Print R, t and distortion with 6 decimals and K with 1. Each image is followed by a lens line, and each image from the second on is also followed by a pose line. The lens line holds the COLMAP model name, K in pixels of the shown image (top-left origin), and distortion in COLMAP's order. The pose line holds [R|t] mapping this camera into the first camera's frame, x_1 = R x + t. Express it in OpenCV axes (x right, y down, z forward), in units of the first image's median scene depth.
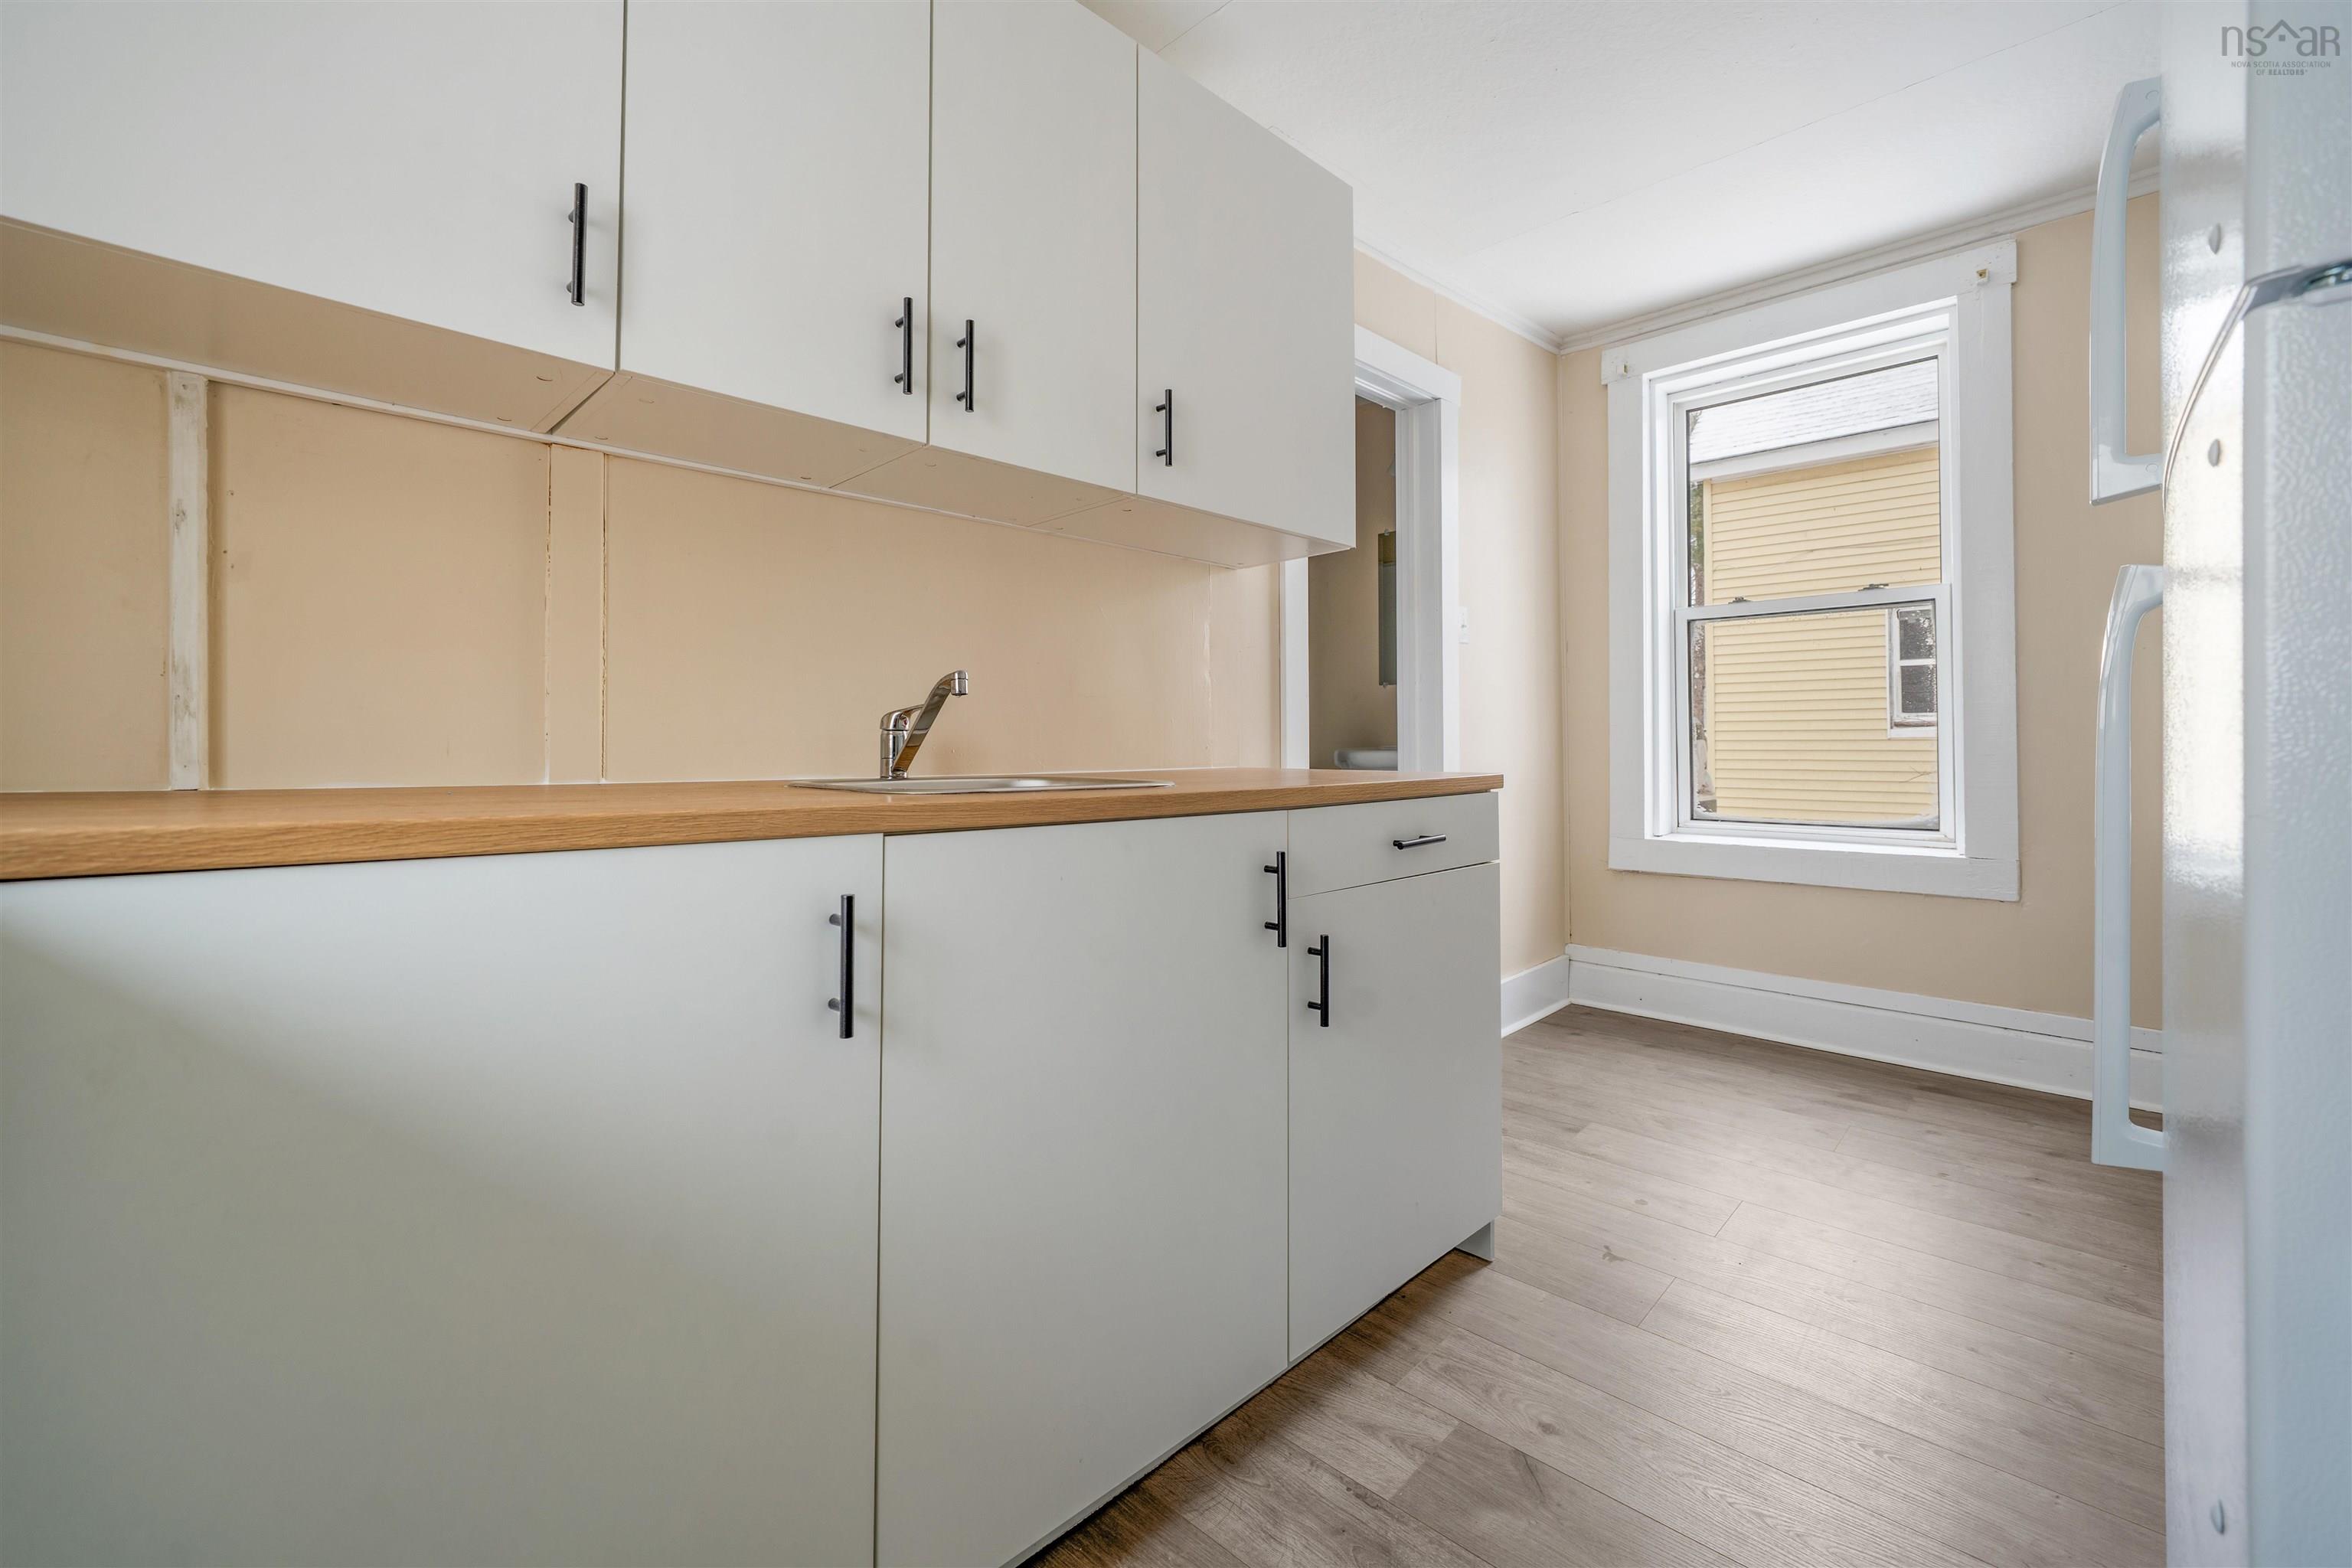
lens RADIAL K [[980.1, 0, 1179.8], [0, 980.1, 720.3], [0, 0, 1]] dist [-0.003415, -0.000637]
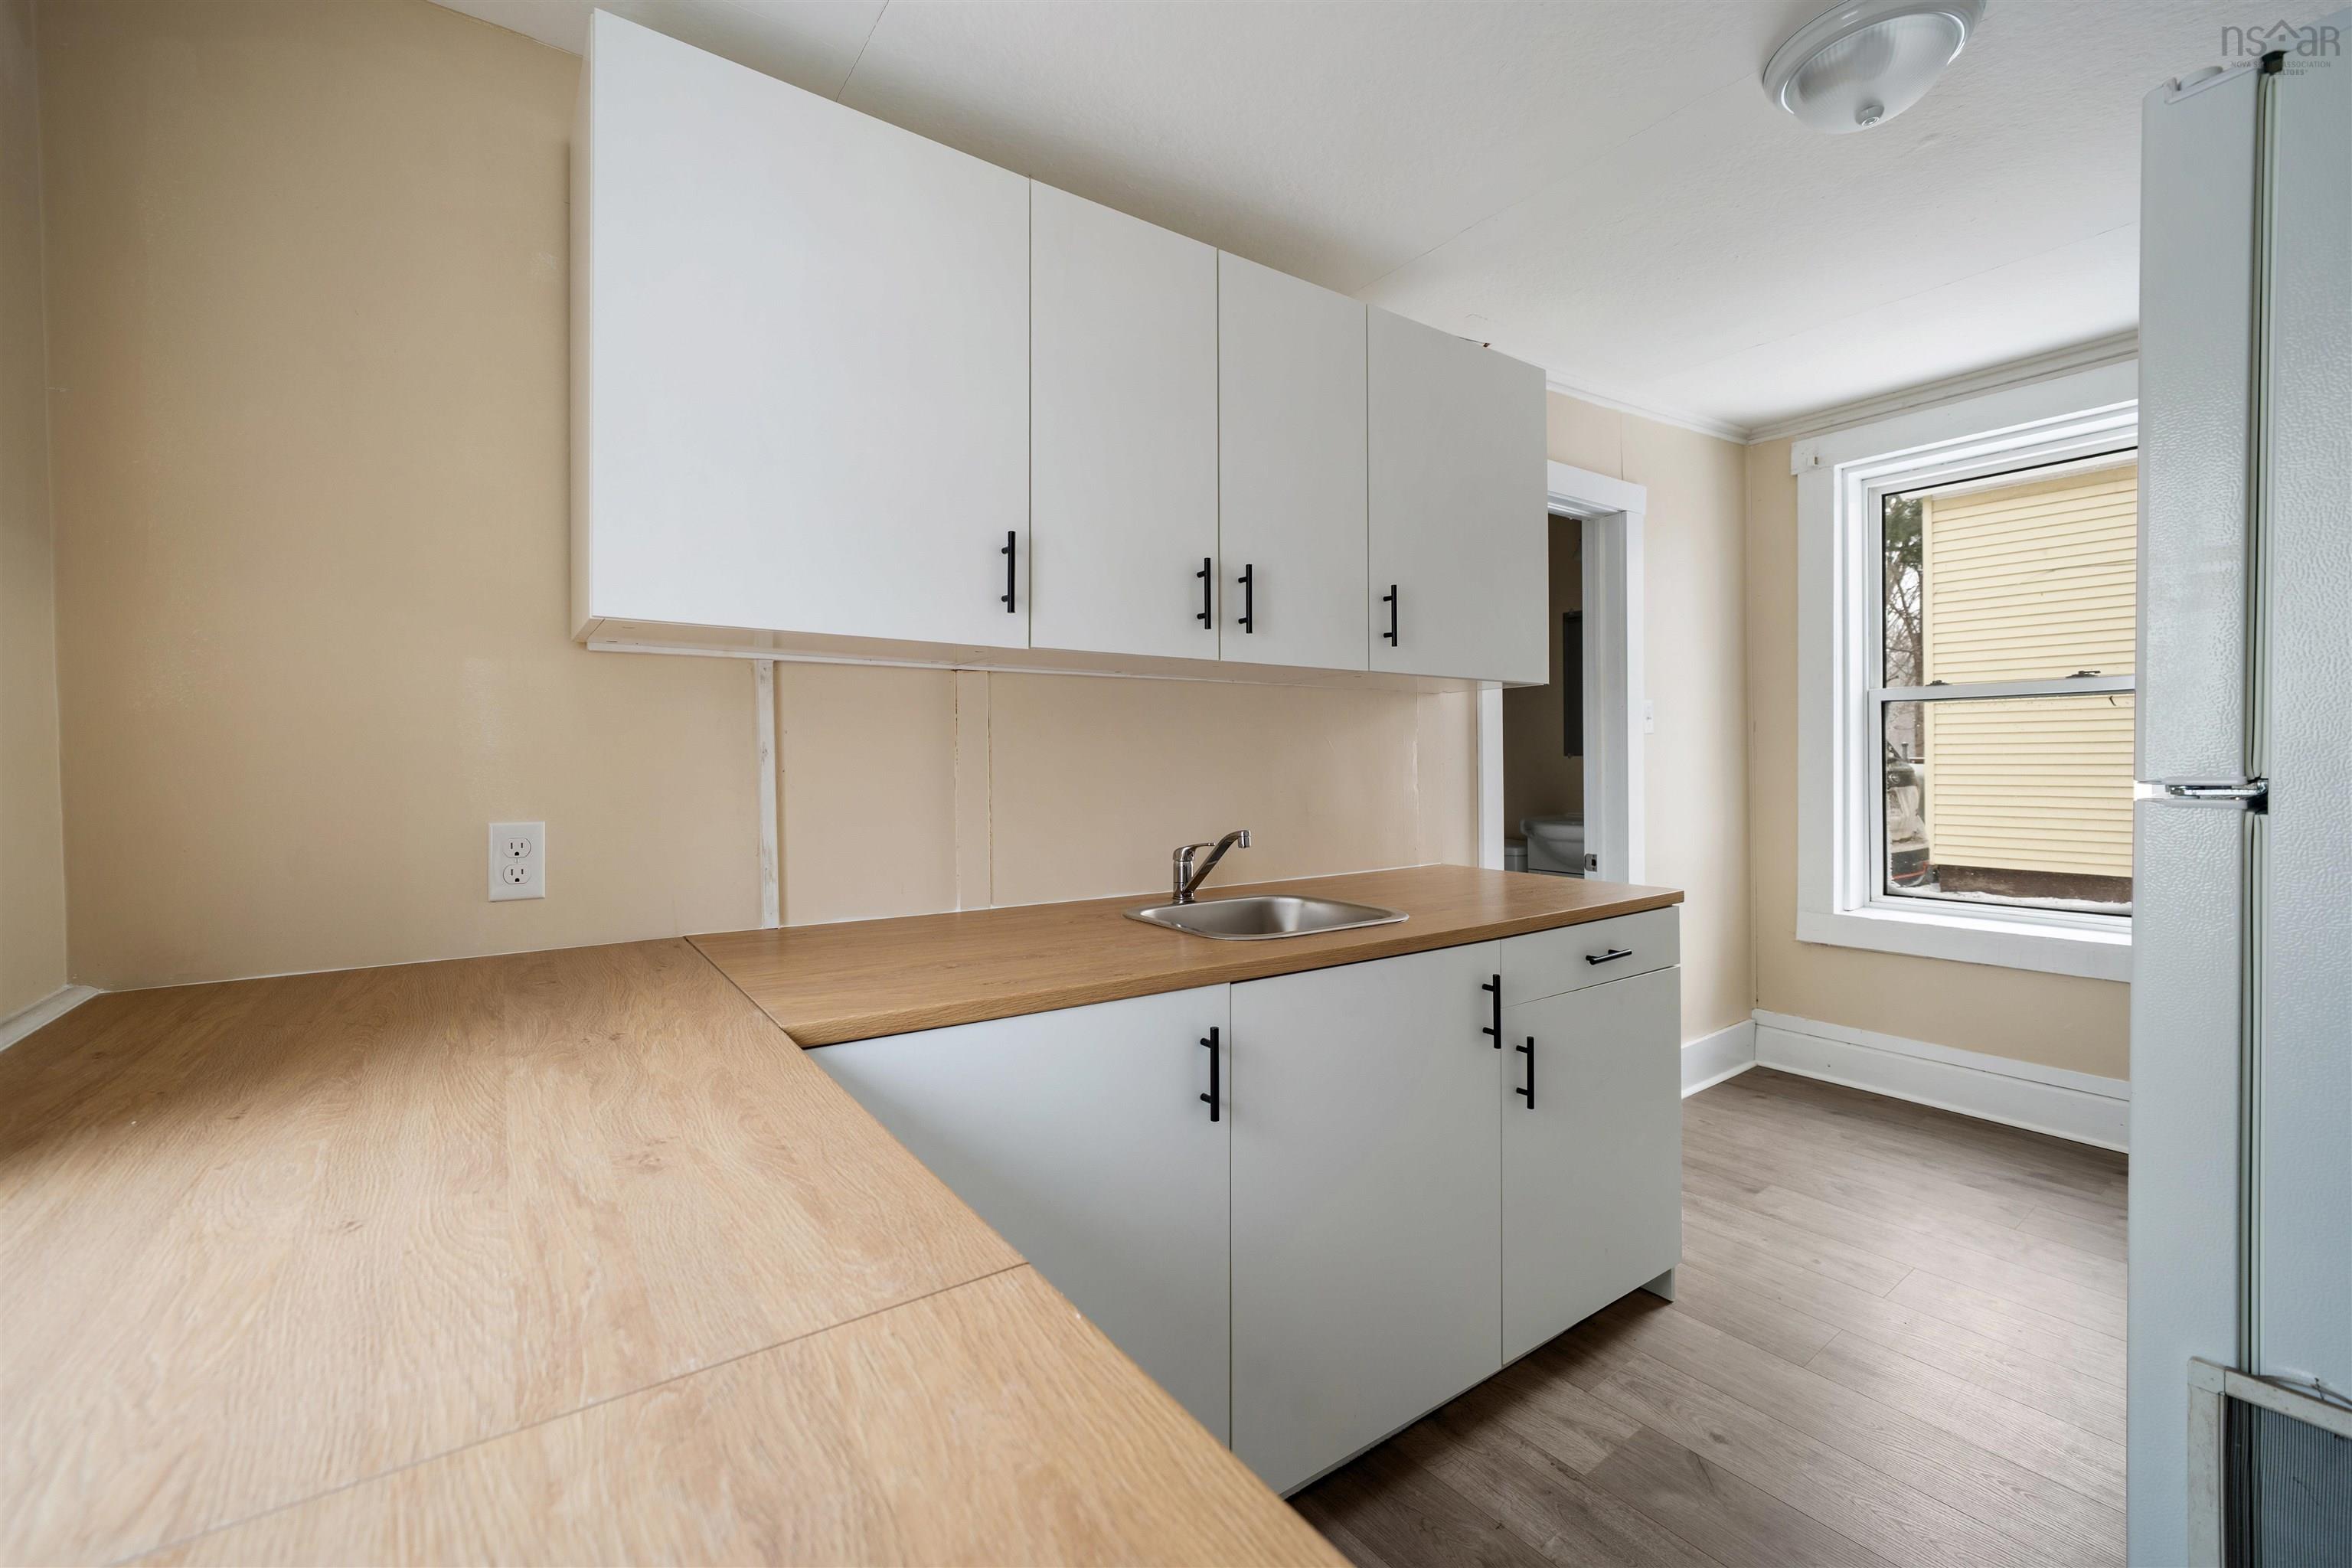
lens RADIAL K [[973.8, 0, 1173.7], [0, 973.8, 755.3], [0, 0, 1]] dist [-0.002816, 0.000267]
pose [[0.985098, -0.005243, -0.171916, -0.070376], [0.009344, 0.999691, 0.023056, -0.141786], [0.171742, -0.024319, 0.984842, -0.248438]]
